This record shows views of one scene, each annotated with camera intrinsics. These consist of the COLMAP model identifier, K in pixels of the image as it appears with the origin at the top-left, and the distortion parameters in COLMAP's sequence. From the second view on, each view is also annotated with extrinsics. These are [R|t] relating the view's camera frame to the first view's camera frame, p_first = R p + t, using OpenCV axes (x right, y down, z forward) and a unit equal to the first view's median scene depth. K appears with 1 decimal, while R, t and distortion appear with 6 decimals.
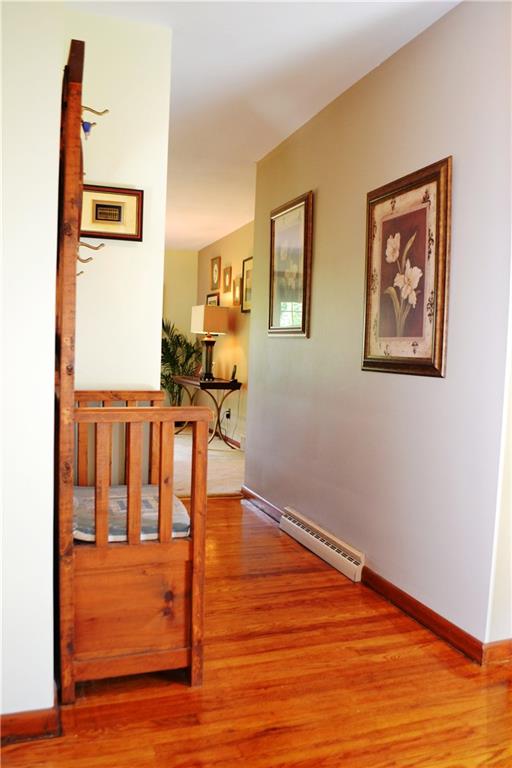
lens RADIAL K [[613.7, 0, 247.3], [0, 613.7, 387.6], [0, 0, 1]] dist [-0.077122, 0.009861]
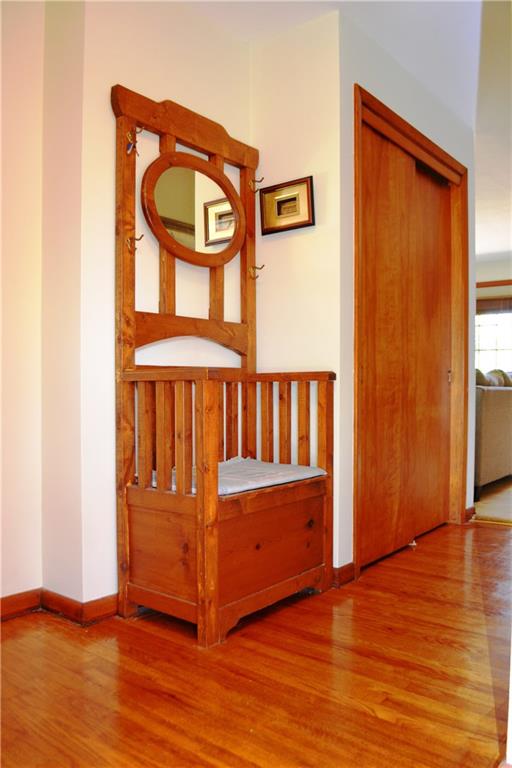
lens RADIAL K [[613.7, 0, 247.3], [0, 613.7, 387.6], [0, 0, 1]] dist [-0.077122, 0.009861]
pose [[0.520952, -0.026311, -0.853181, 0.829994], [-0.036933, 0.997894, -0.053325, 0.116747], [0.852787, 0.059290, 0.518883, 0.518934]]
